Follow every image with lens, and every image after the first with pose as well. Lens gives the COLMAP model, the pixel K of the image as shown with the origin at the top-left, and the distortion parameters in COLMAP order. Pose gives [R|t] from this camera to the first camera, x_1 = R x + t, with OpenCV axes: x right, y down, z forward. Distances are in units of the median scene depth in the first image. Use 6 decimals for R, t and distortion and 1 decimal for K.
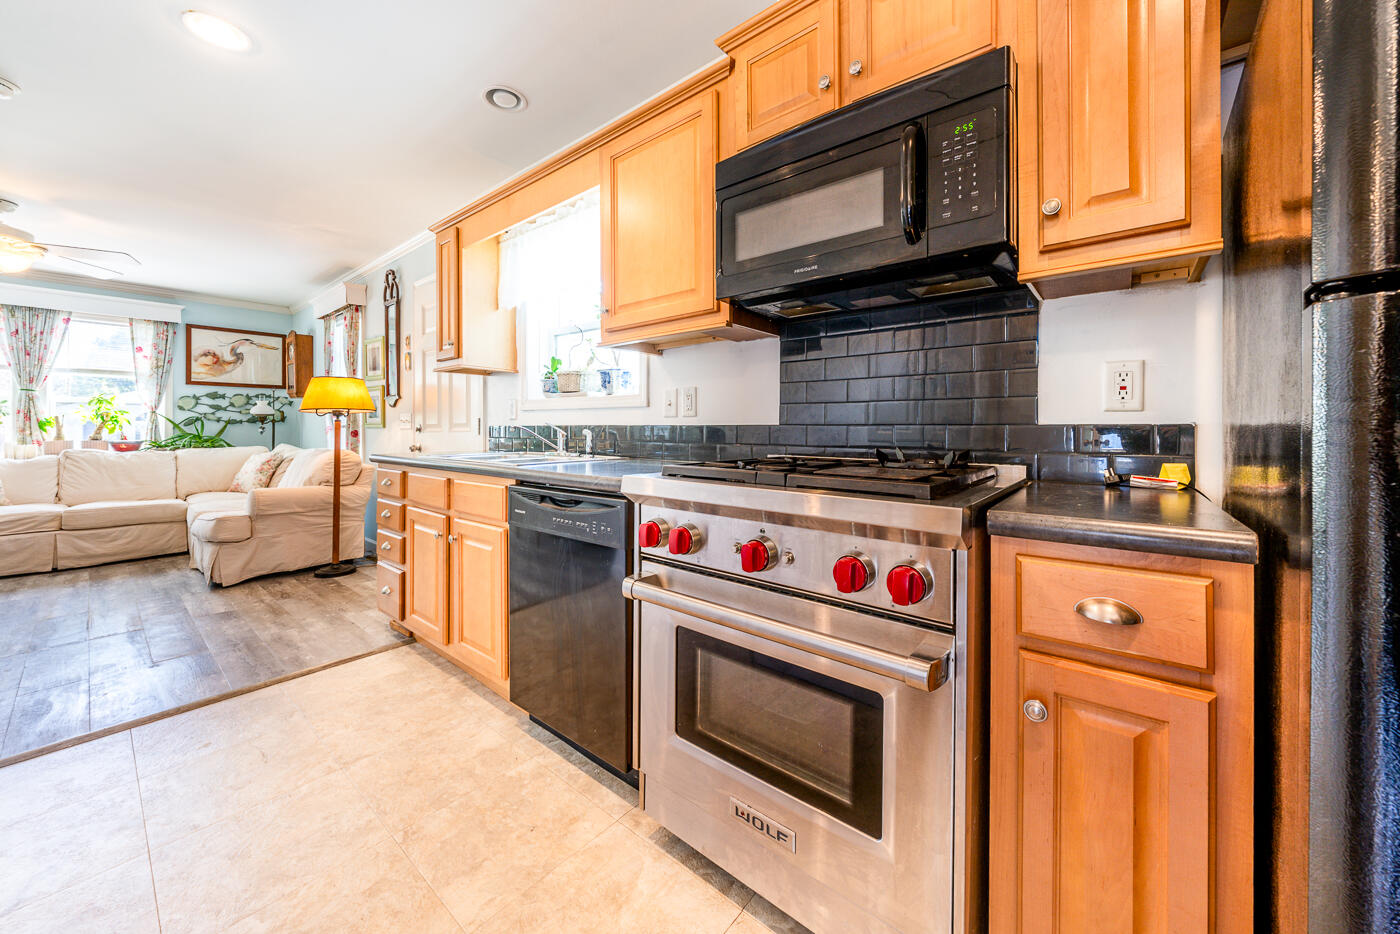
lens RADIAL K [[518.2, 0, 697.4], [0, 518.2, 426.2], [0, 0, 1]] dist [-0.000051, 0.000223]
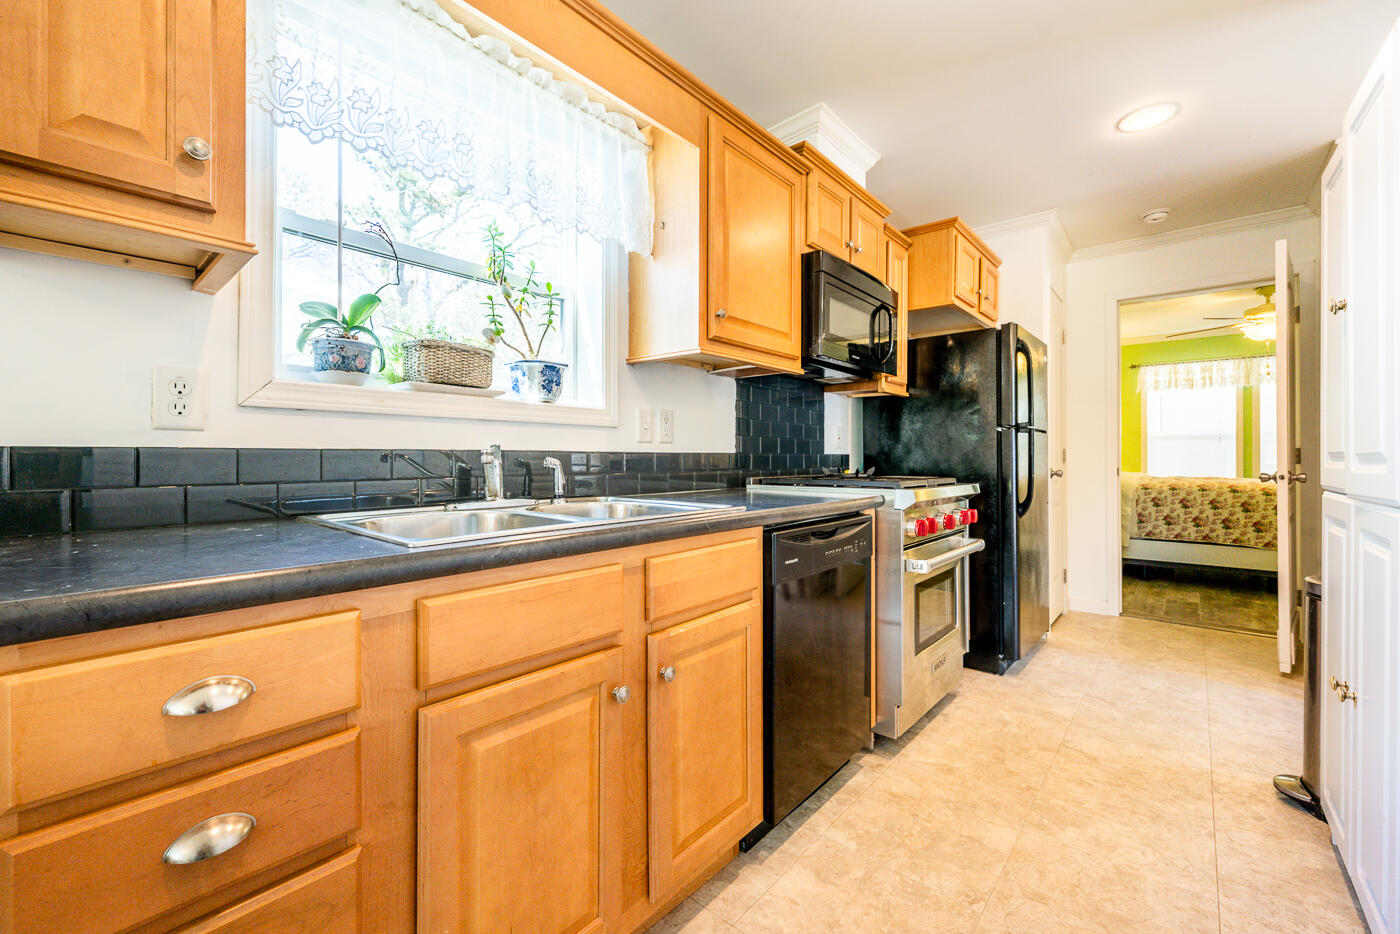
lens RADIAL K [[565.8, 0, 698.4], [0, 565.8, 455.1], [0, 0, 1]] dist [0.000871, 0.000028]
pose [[0.018330, 0.000748, 0.999832, -0.466236], [-0.003085, 0.999995, -0.000692, 0.001695], [-0.999827, -0.003072, 0.018332, 0.436982]]
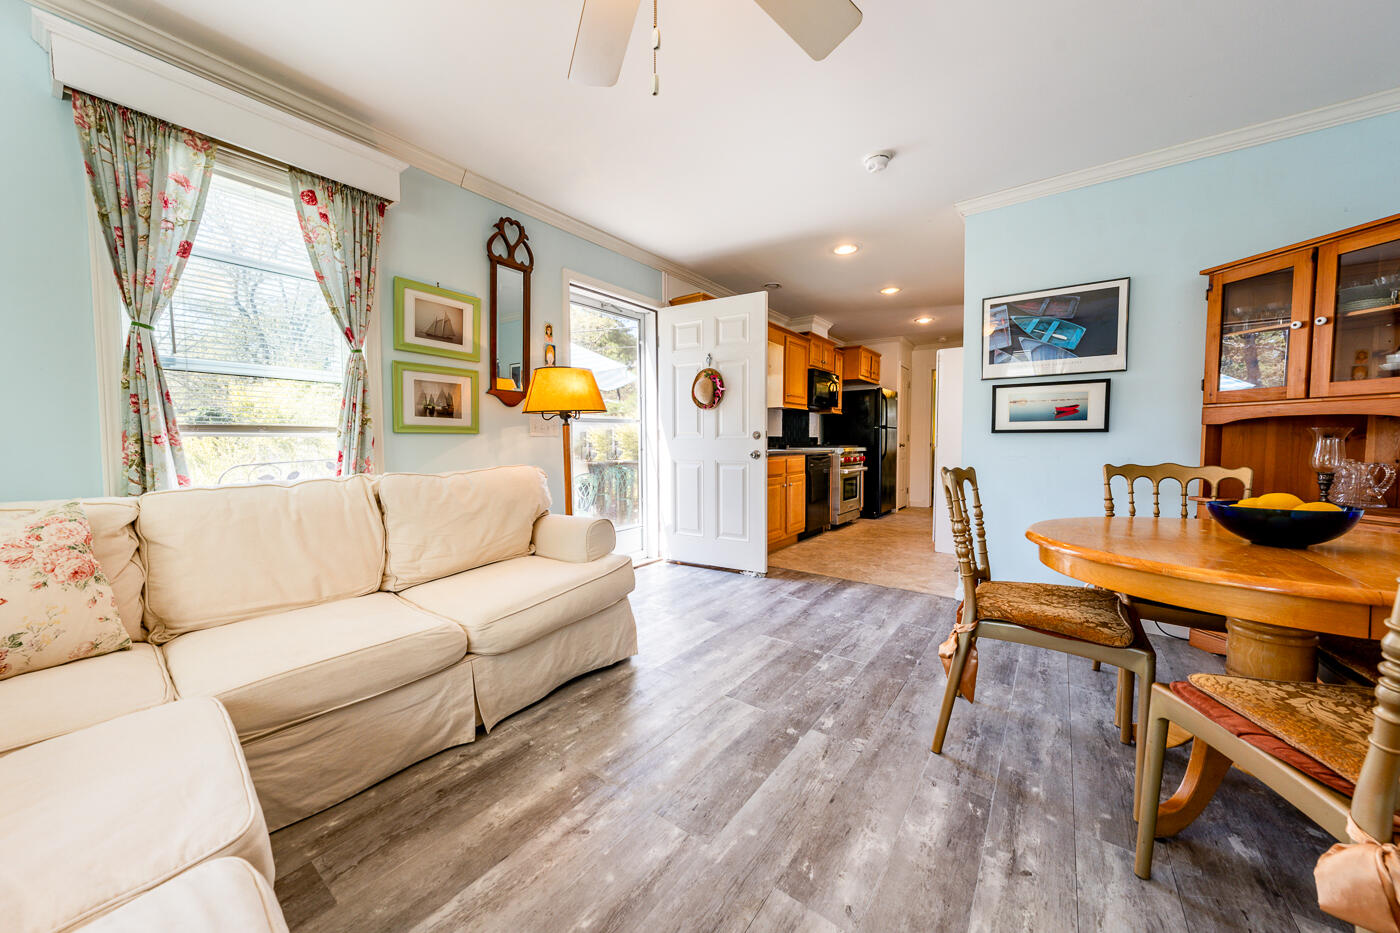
lens RADIAL K [[483.3, 0, 703.5], [0, 483.3, 460.5], [0, 0, 1]] dist [-0.000599, -0.000037]
pose [[-0.059039, -0.038792, 0.997502, -1.099623], [-0.003237, 0.999247, 0.038668, 0.011661], [-0.998250, -0.000946, -0.059120, 0.659449]]
